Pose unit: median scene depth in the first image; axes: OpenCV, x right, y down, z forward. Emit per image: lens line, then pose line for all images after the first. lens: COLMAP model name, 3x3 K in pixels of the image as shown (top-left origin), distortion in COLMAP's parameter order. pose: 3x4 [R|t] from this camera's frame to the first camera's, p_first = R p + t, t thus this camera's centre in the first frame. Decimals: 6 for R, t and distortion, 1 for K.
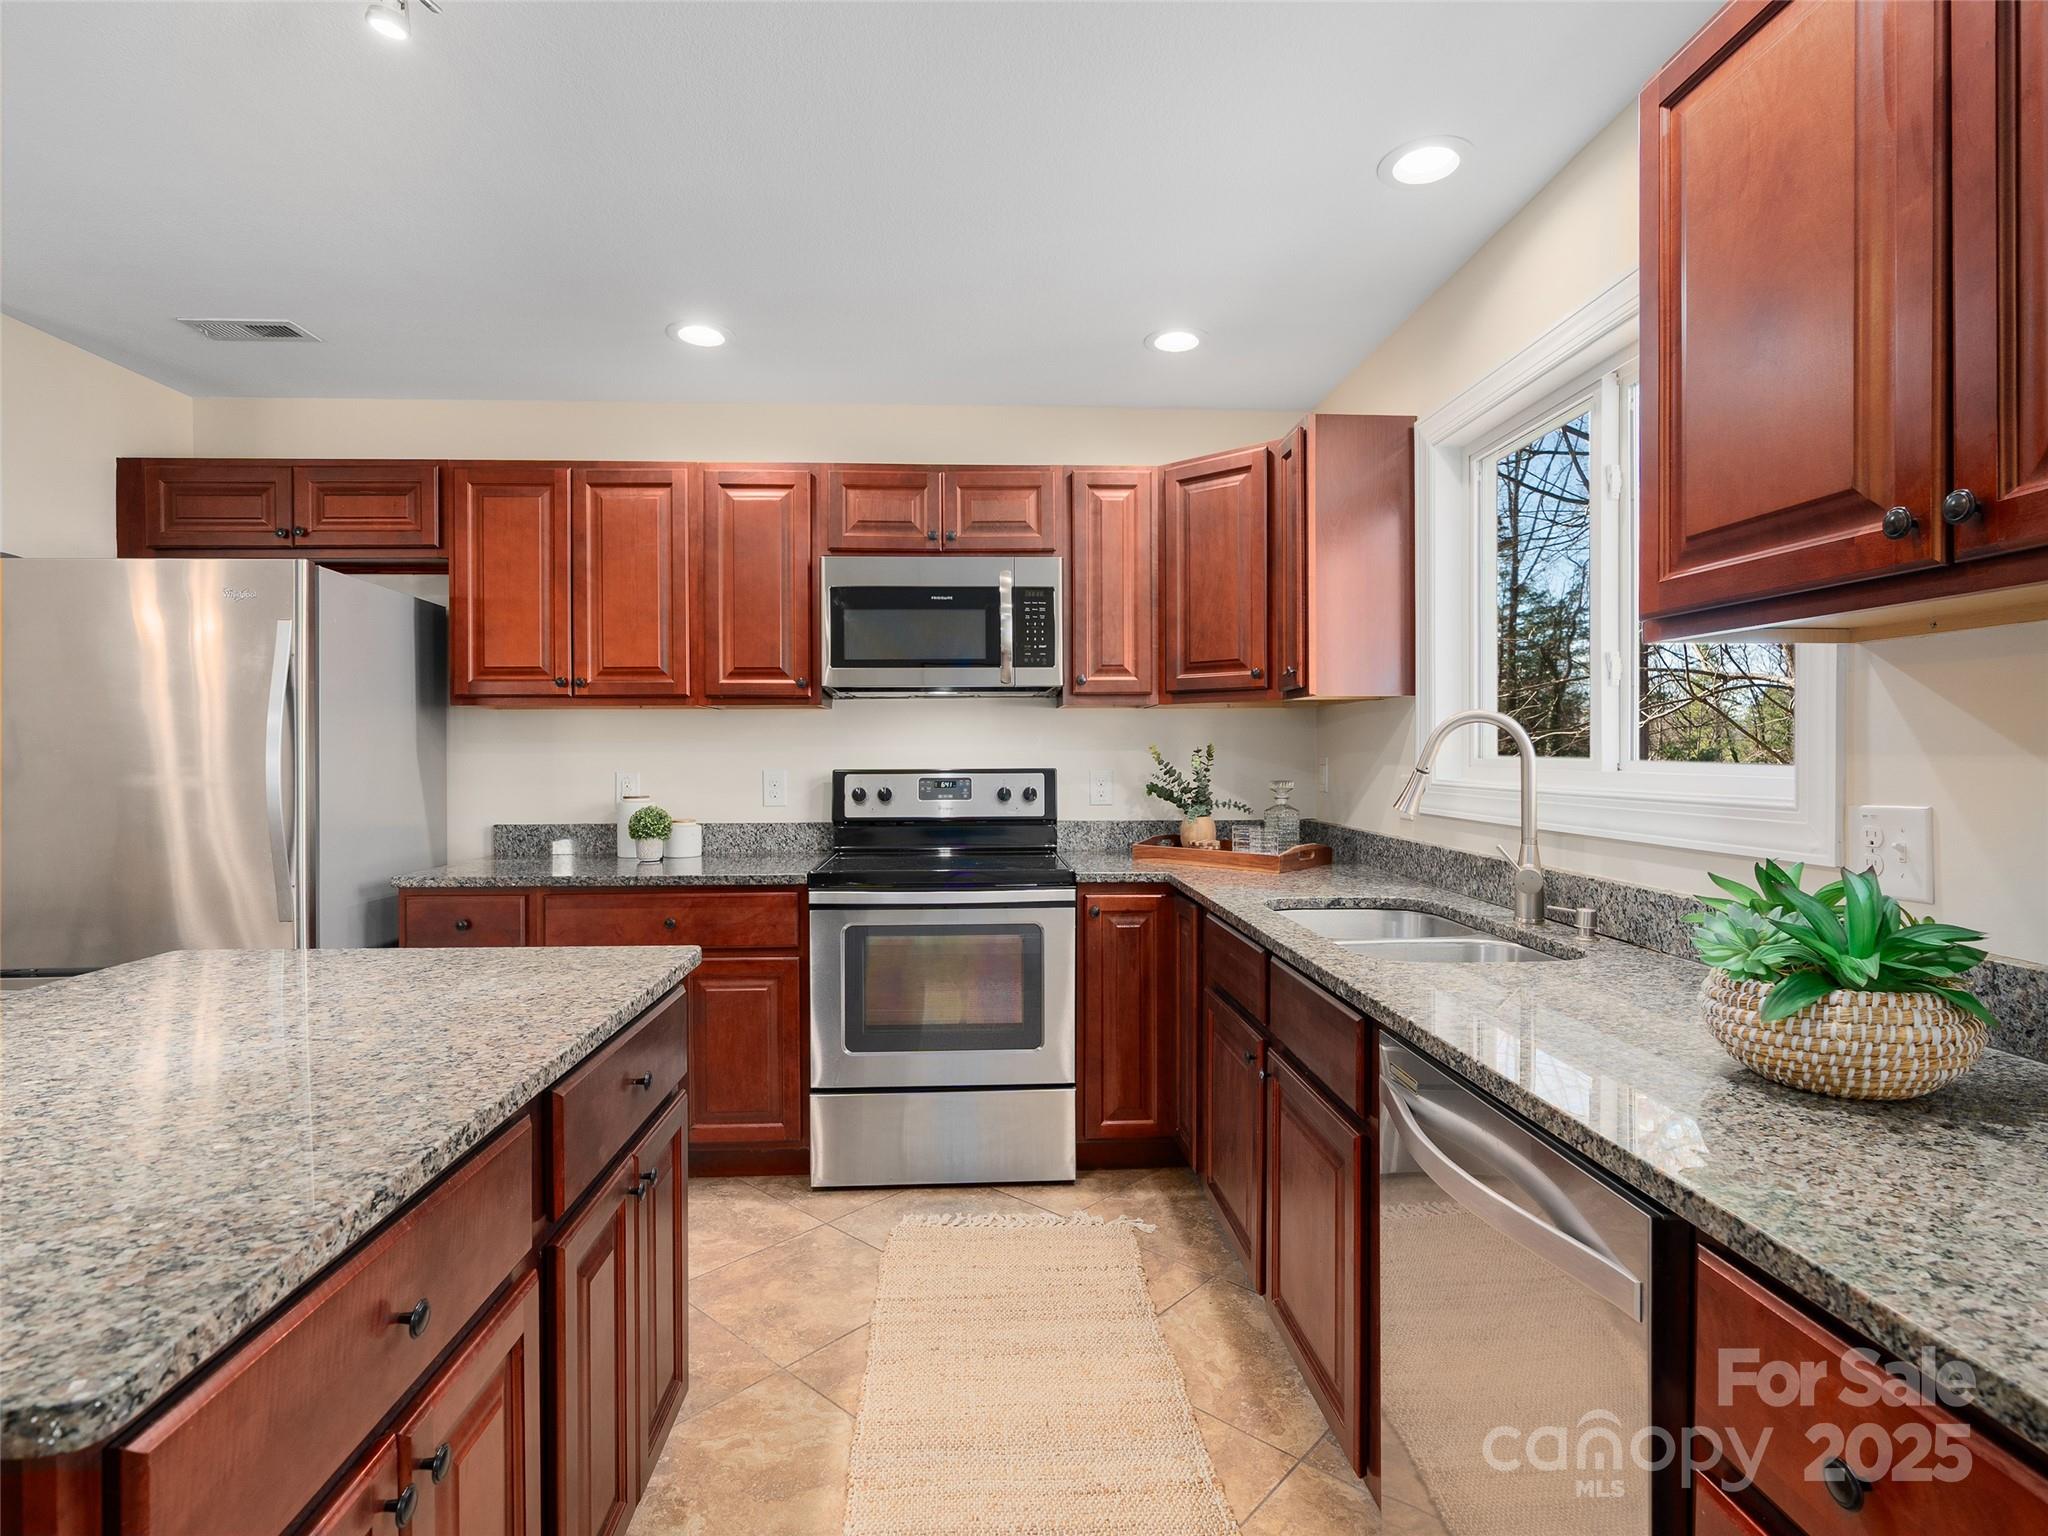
lens RADIAL K [[1050.0, 0, 1024.0], [0, 1050.0, 768.0], [0, 0, 1]] dist [0.000640, -0.000049]
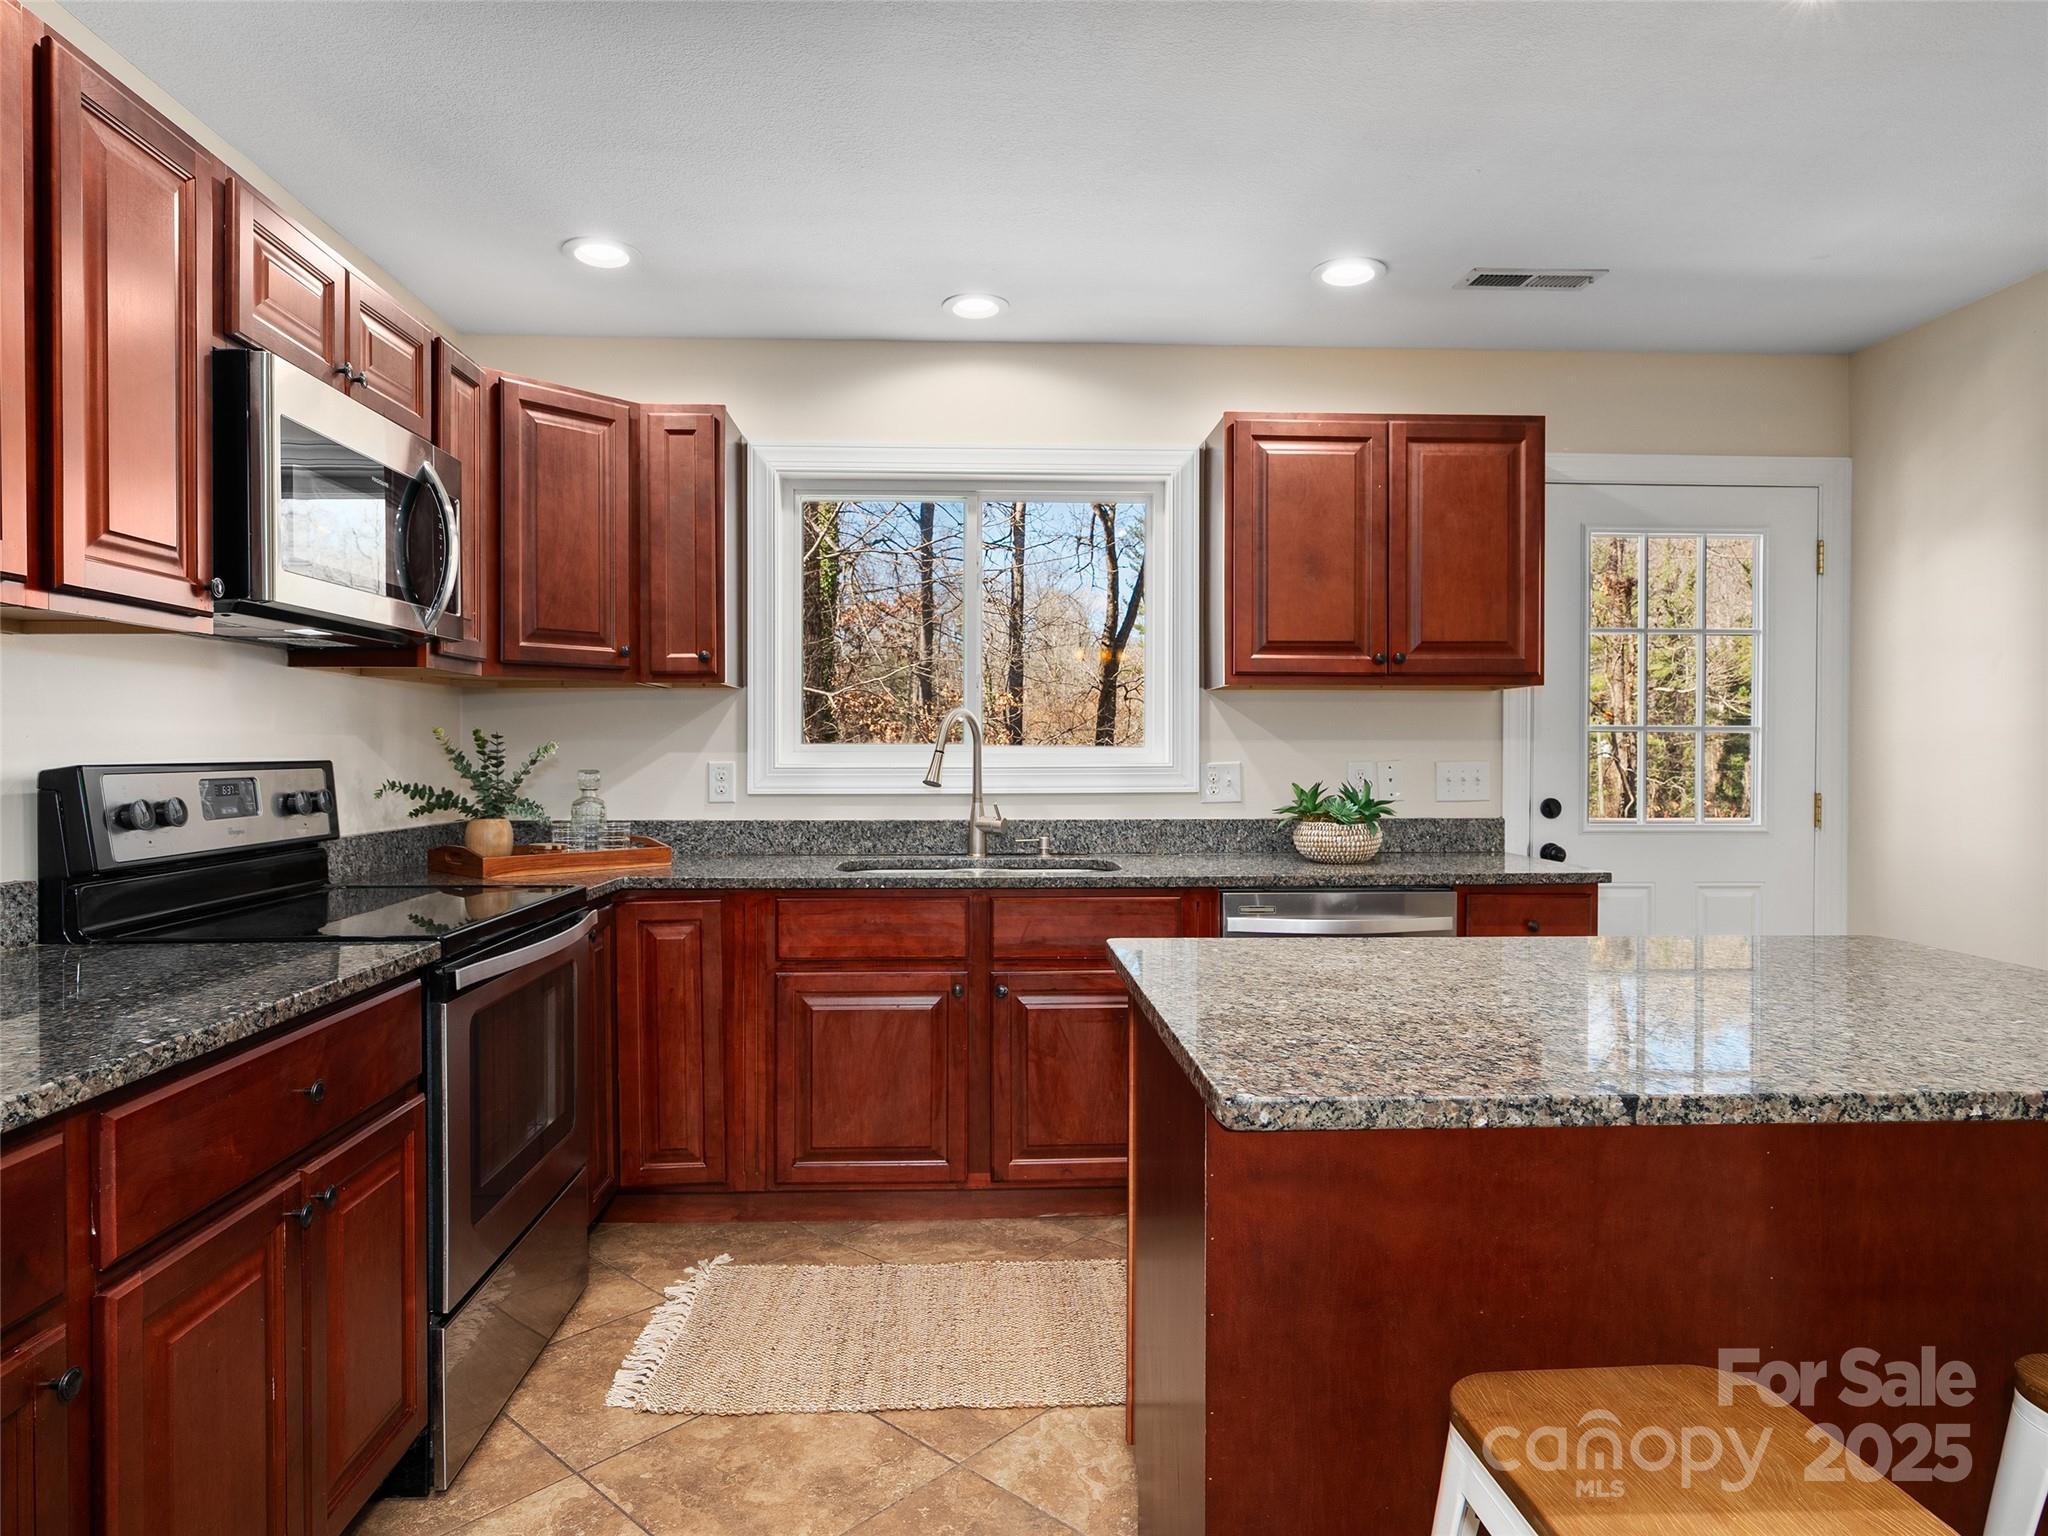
lens RADIAL K [[1189.3, 0, 1024.0], [0, 1189.3, 768.0], [0, 0, 1]] dist [-0.001337, -0.000236]
pose [[0.004824, -0.010510, 0.999933, -0.777384], [0.017139, 0.999799, 0.010426, 0.005503], [-0.999841, 0.017087, 0.005003, 0.623097]]
